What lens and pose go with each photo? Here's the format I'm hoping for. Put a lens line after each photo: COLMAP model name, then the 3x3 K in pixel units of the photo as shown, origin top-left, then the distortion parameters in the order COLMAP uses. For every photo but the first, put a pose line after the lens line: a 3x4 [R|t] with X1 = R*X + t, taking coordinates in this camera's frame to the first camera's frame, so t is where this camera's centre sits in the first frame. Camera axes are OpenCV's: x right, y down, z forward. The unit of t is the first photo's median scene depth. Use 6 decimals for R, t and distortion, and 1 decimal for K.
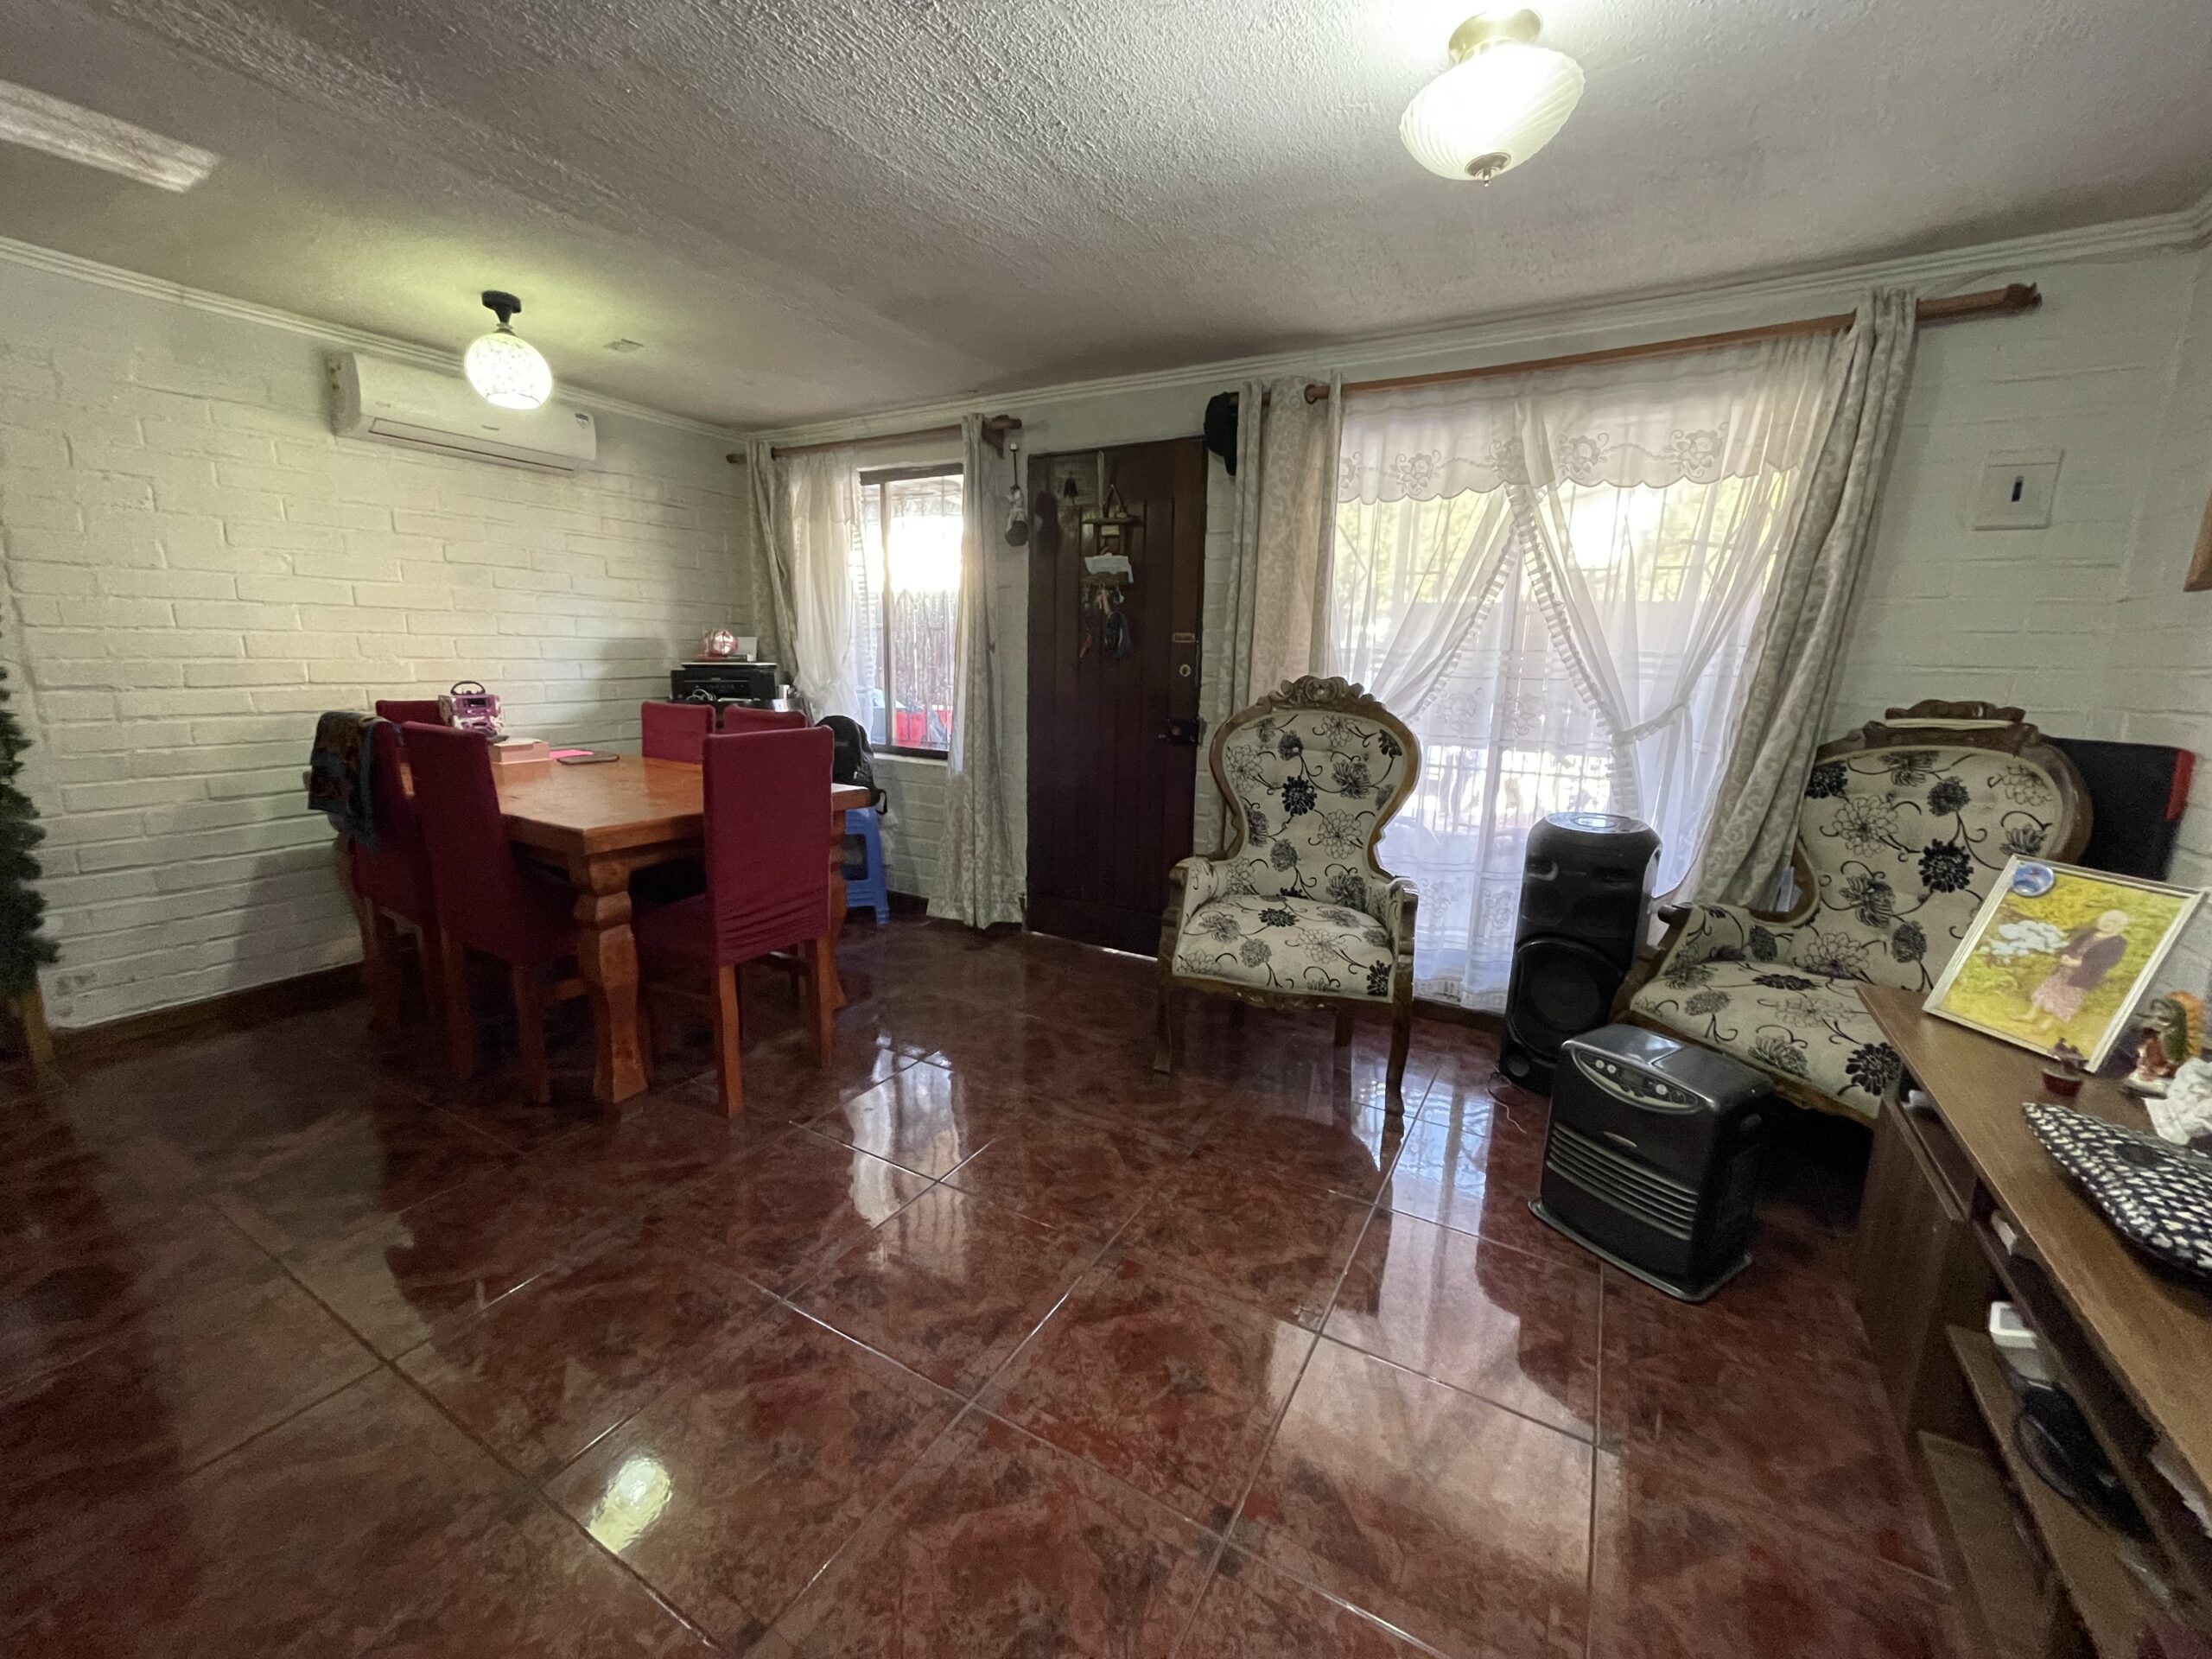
lens RADIAL K [[892.4, 0, 1109.2], [0, 892.4, 838.7], [0, 0, 1]] dist [-0.001385, -0.000357]
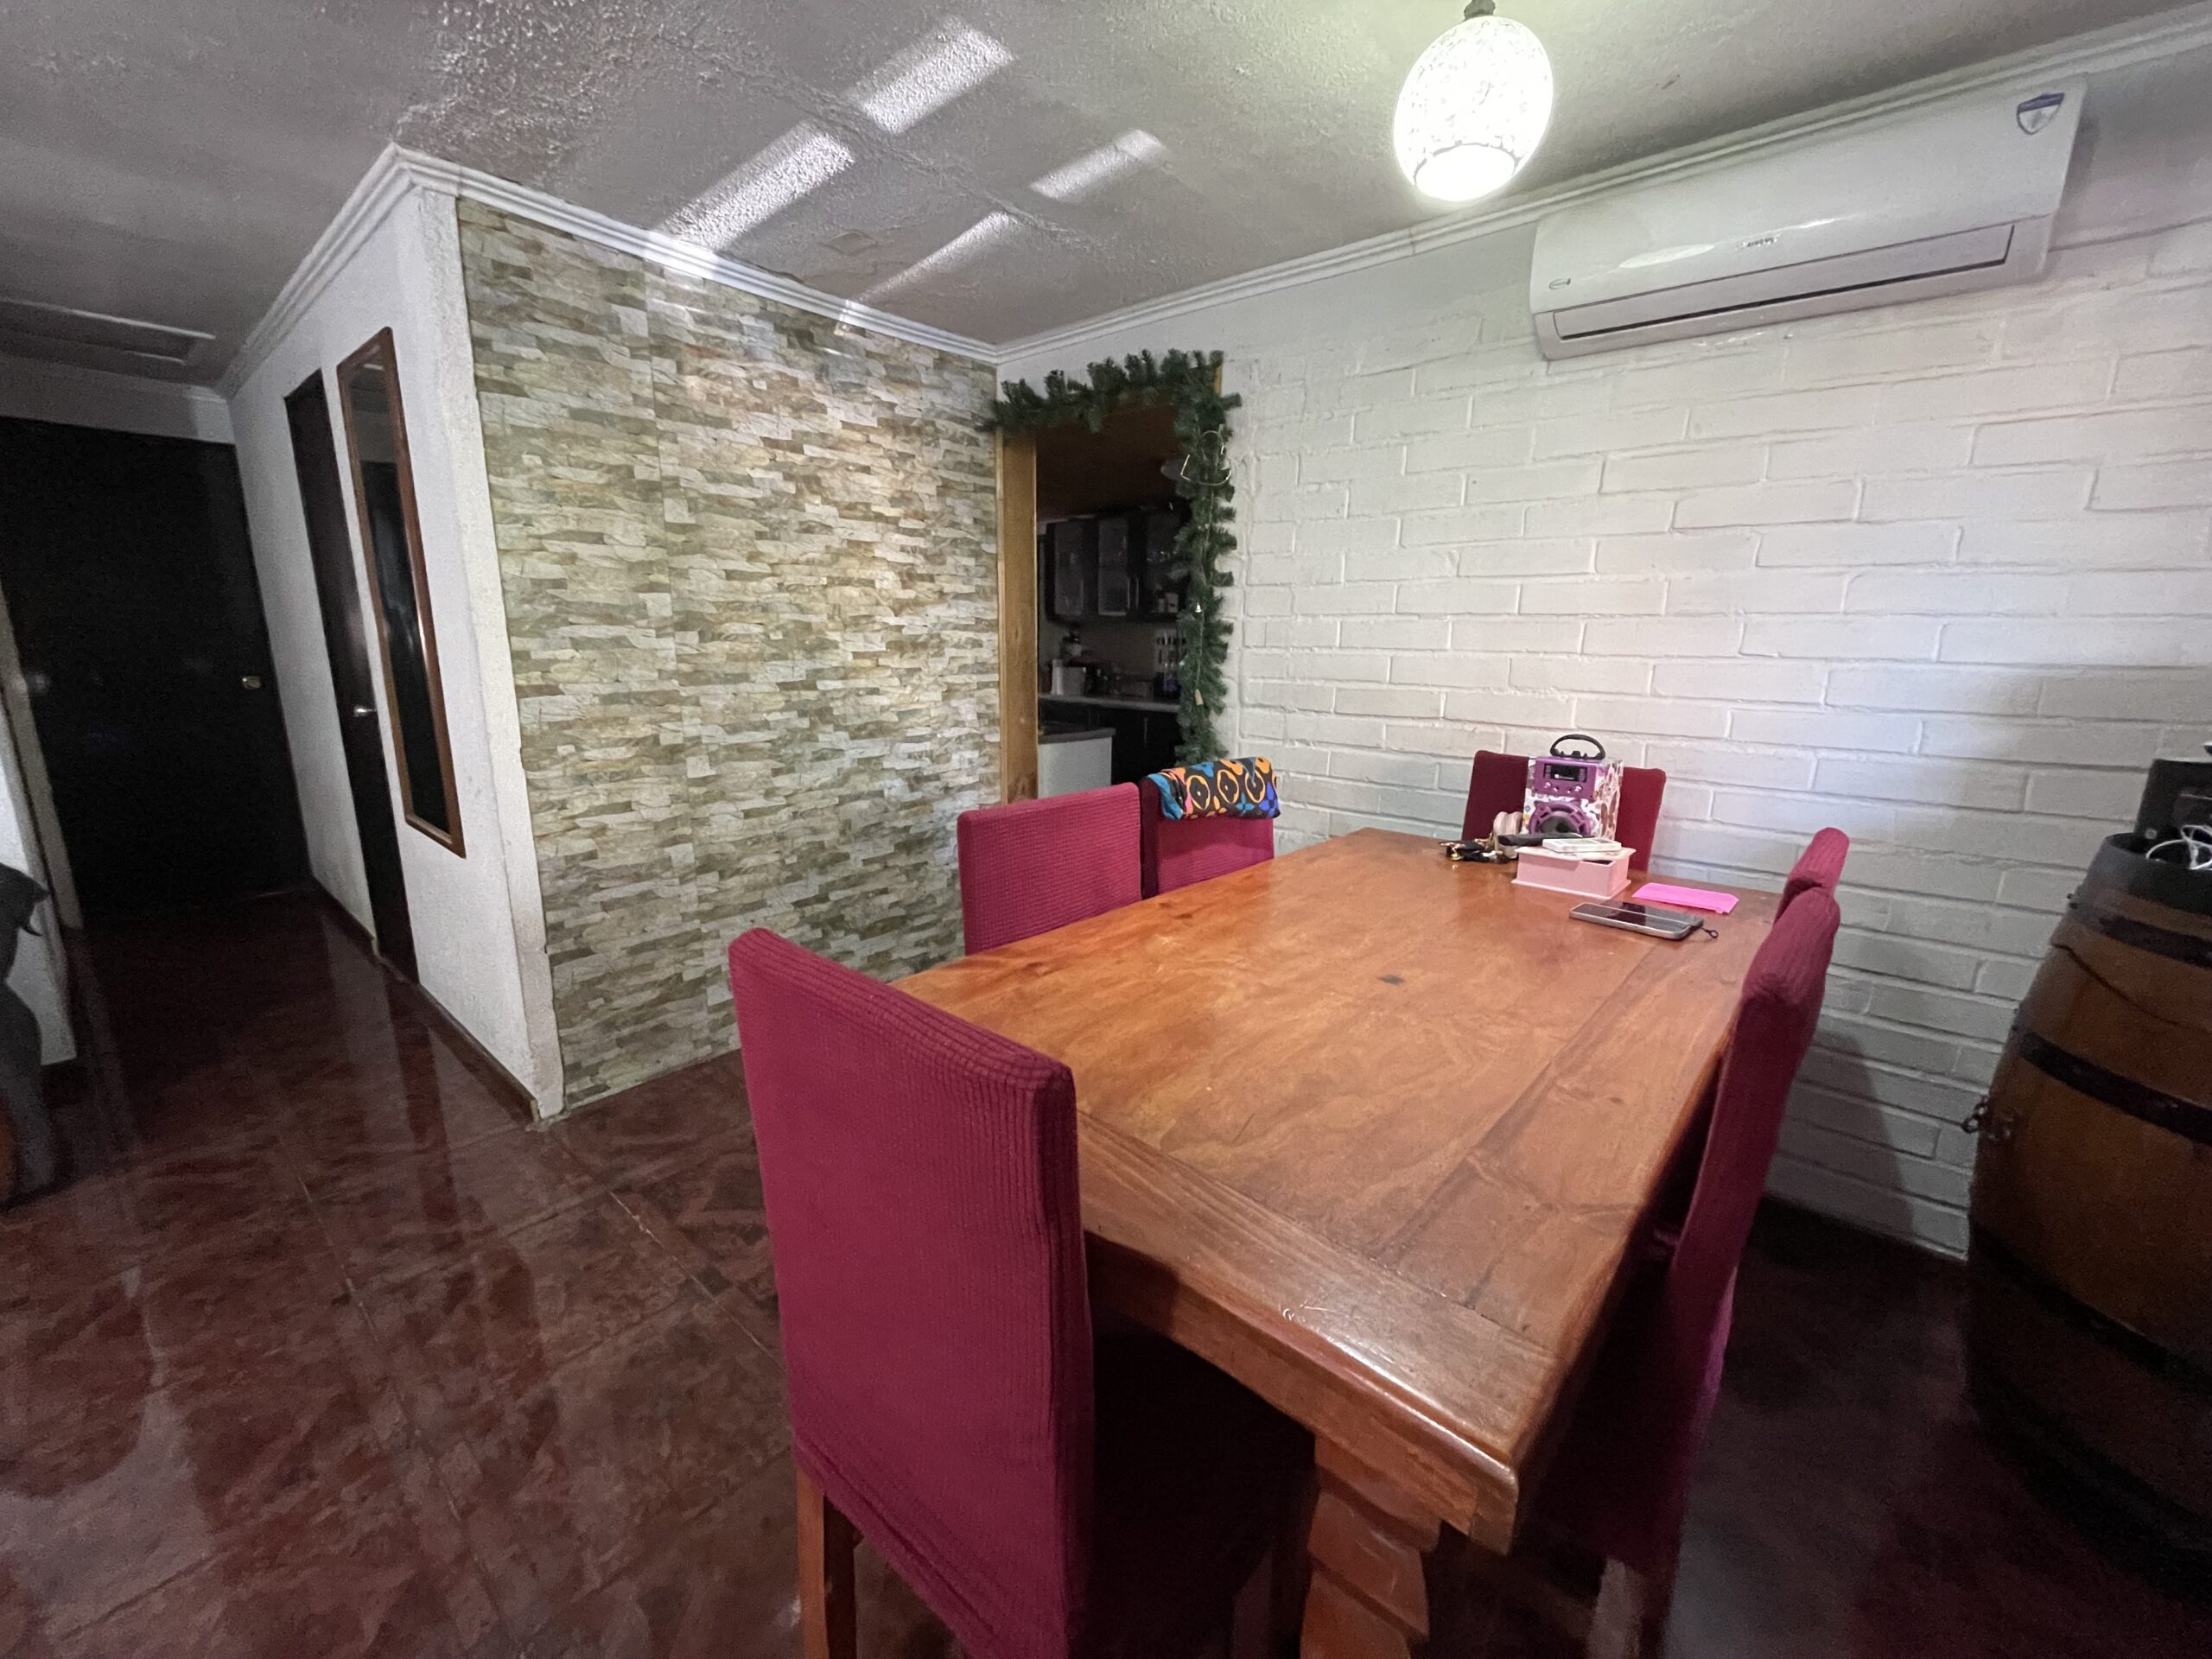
lens RADIAL K [[892.4, 0, 1117.2], [0, 892.4, 823.9], [0, 0, 1]] dist [-0.001385, -0.000357]
pose [[-0.164943, 0.177989, -0.970110, -0.094067], [-0.224074, 0.951101, 0.212599, -0.177809], [0.960513, 0.252443, -0.116995, 0.793286]]
